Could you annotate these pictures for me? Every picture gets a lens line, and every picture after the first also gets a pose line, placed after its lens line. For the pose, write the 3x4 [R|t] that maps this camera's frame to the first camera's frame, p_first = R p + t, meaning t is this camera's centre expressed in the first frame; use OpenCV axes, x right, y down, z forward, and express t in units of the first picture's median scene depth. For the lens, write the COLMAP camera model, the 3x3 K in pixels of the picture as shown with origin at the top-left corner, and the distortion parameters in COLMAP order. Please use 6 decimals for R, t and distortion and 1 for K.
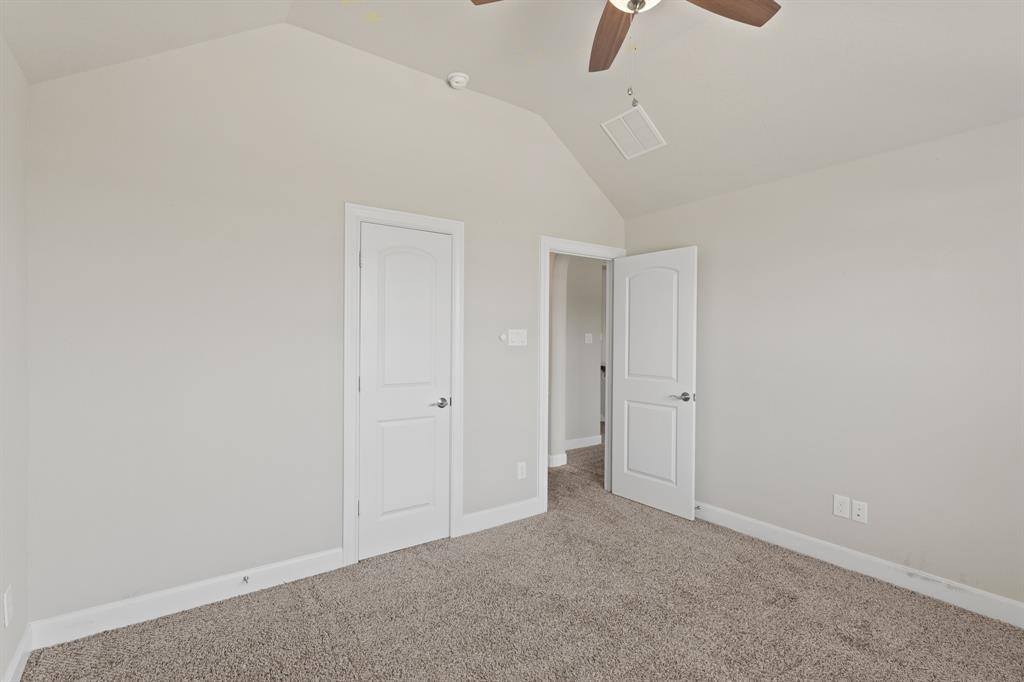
lens RADIAL K [[490.4, 0, 512.0], [0, 490.4, 341.0], [0, 0, 1]] dist [0.000700, 0.000125]
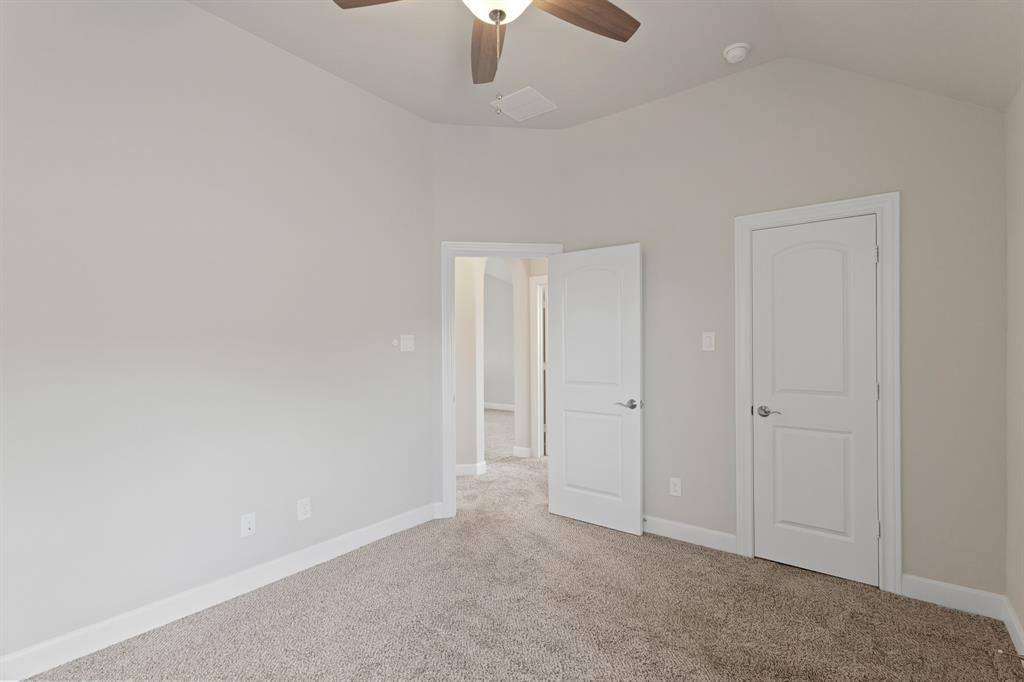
lens RADIAL K [[490.4, 0, 512.0], [0, 490.4, 341.0], [0, 0, 1]] dist [0.000700, 0.000125]
pose [[0.961541, -0.015389, 0.274231, -0.117364], [0.017766, 0.999823, -0.006184, -0.004380], [-0.274088, 0.010818, 0.961644, 0.159090]]
